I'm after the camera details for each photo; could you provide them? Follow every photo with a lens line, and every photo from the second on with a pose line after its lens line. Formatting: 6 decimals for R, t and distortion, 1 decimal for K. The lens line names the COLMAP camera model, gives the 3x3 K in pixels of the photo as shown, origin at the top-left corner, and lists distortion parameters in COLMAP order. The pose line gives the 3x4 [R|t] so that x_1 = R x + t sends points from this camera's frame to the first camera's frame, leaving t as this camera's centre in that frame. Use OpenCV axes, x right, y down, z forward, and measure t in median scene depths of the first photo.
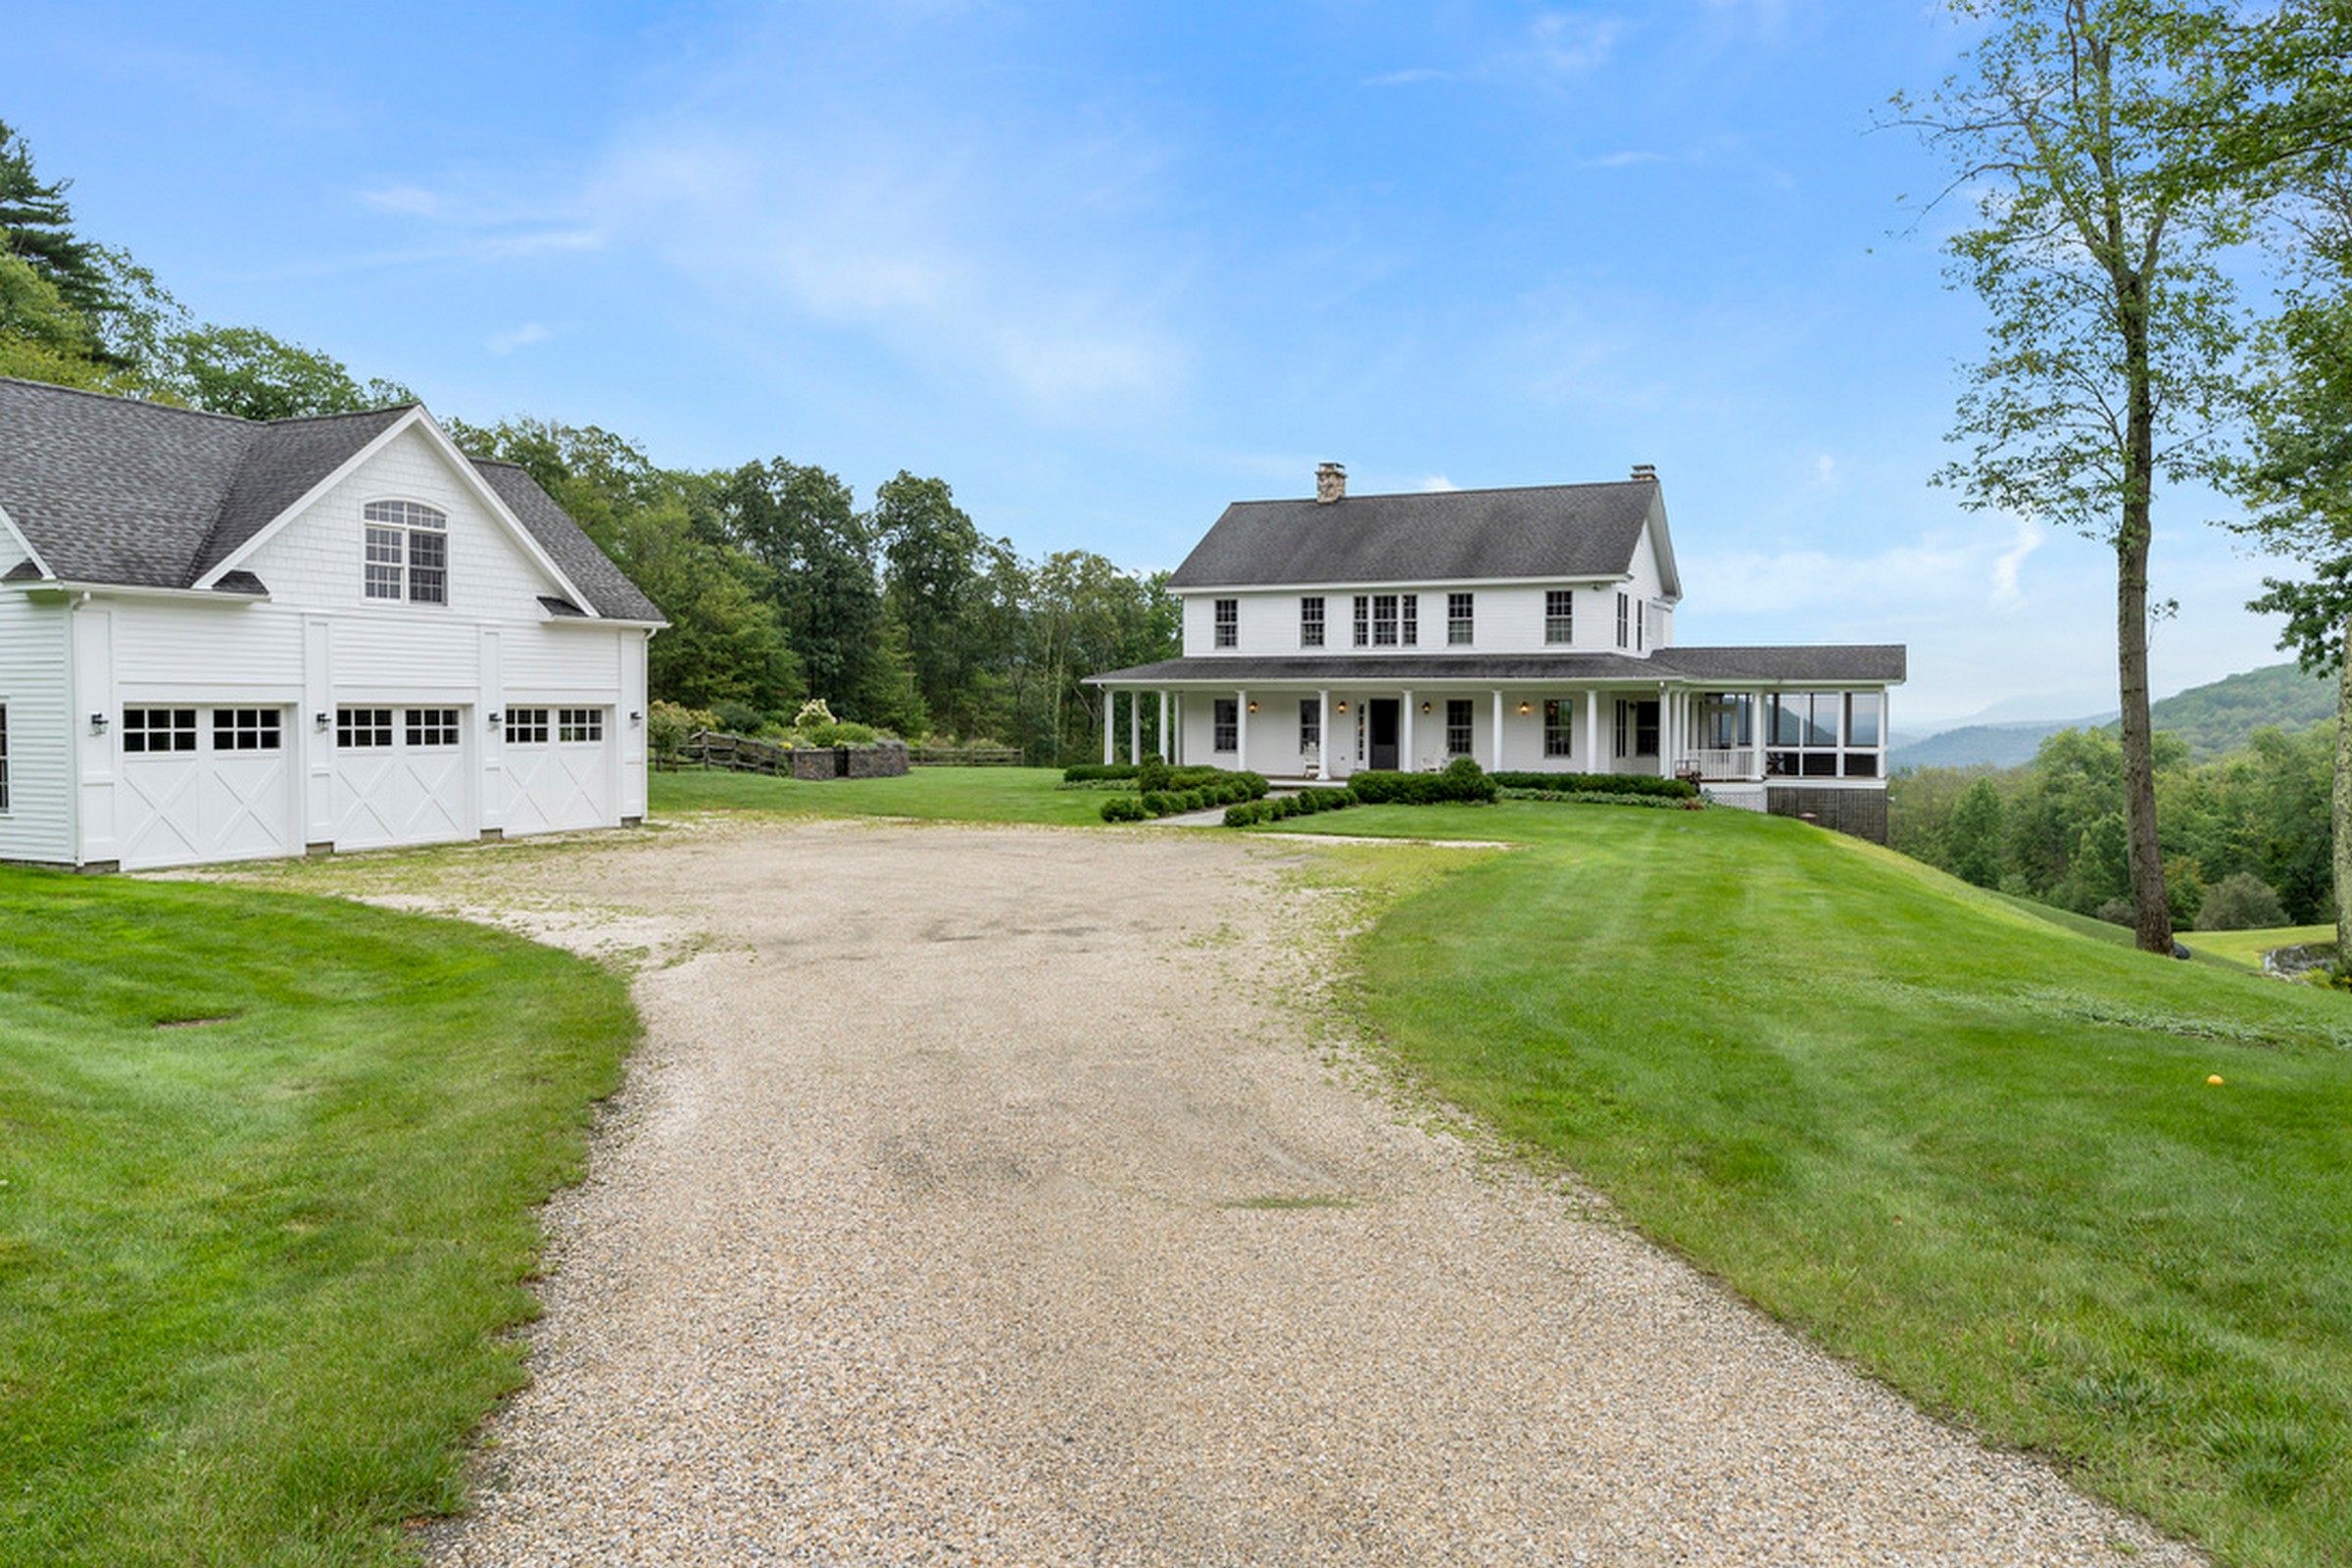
lens RADIAL K [[1647.8, 0, 1176.0], [0, 1647.8, 784.0], [0, 0, 1]] dist [-0.003191, -0.002492]
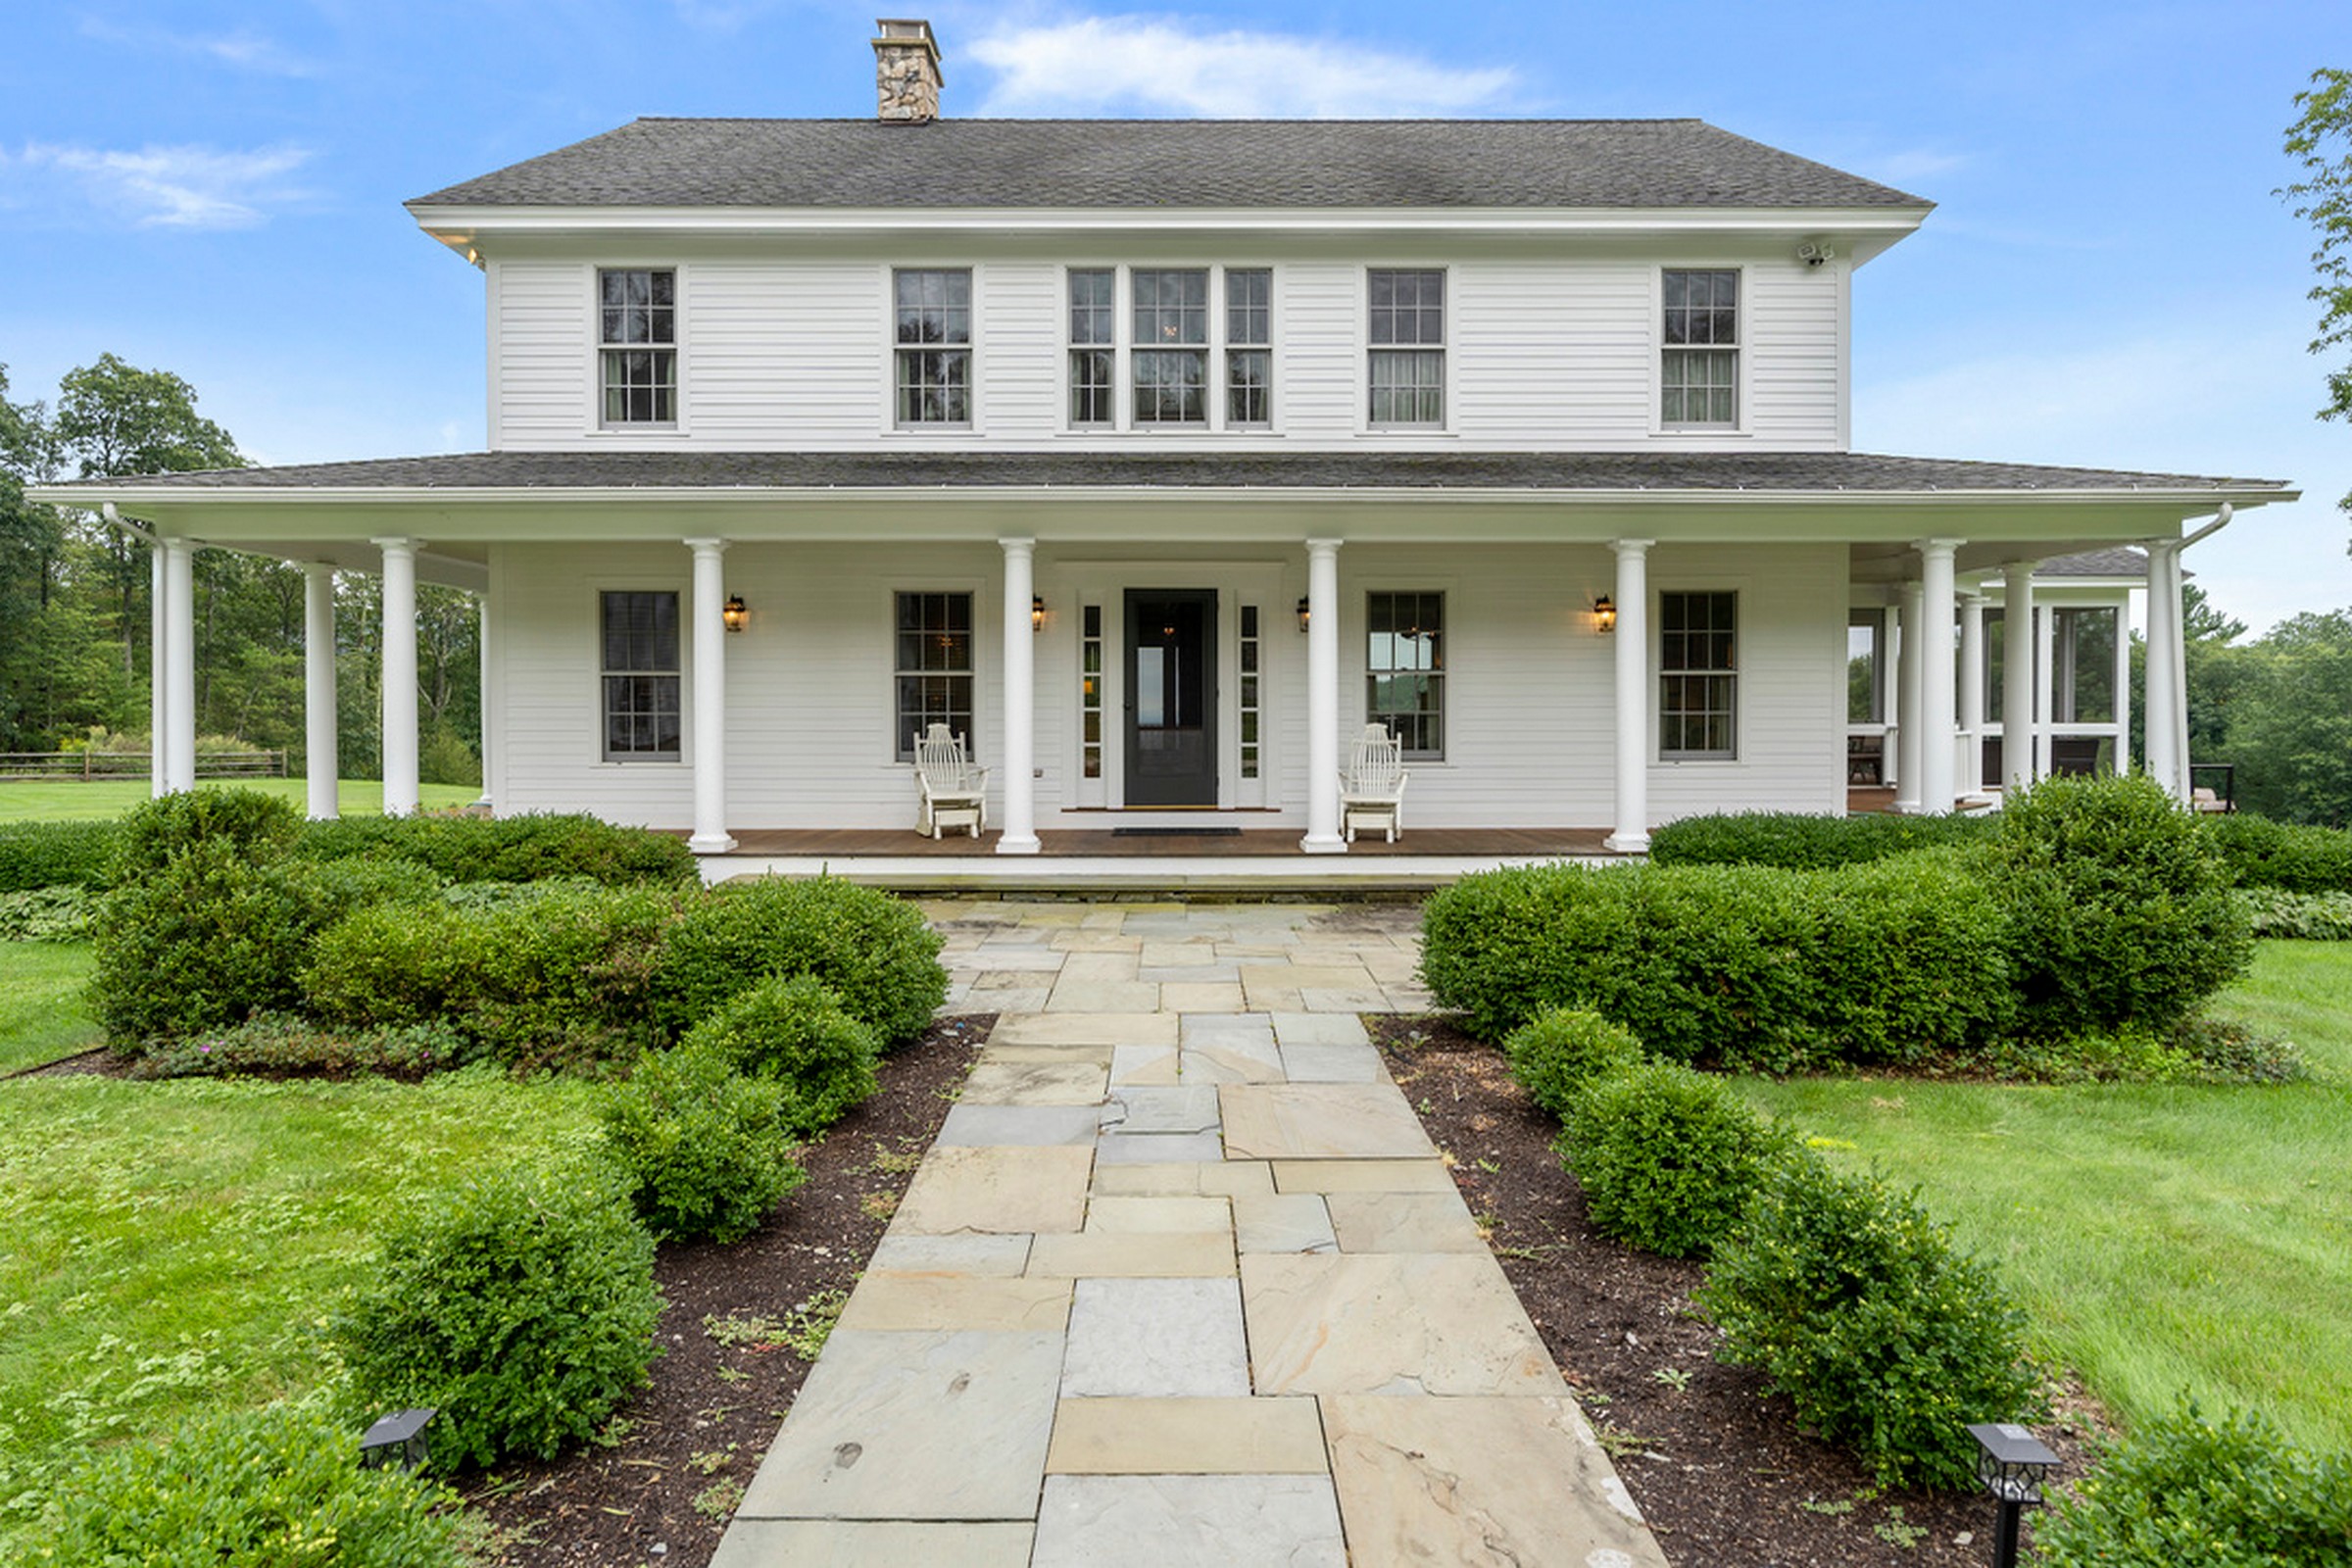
lens RADIAL K [[1331.0, 0, 1175.9], [0, 1331.0, 749.8], [0, 0, 1]] dist [0.001320, -0.000312]
pose [[0.907965, -0.015712, 0.418751, 0.016687], [0.022164, 0.999699, -0.010548, -0.016659], [-0.418459, 0.018858, 0.908040, 0.752101]]
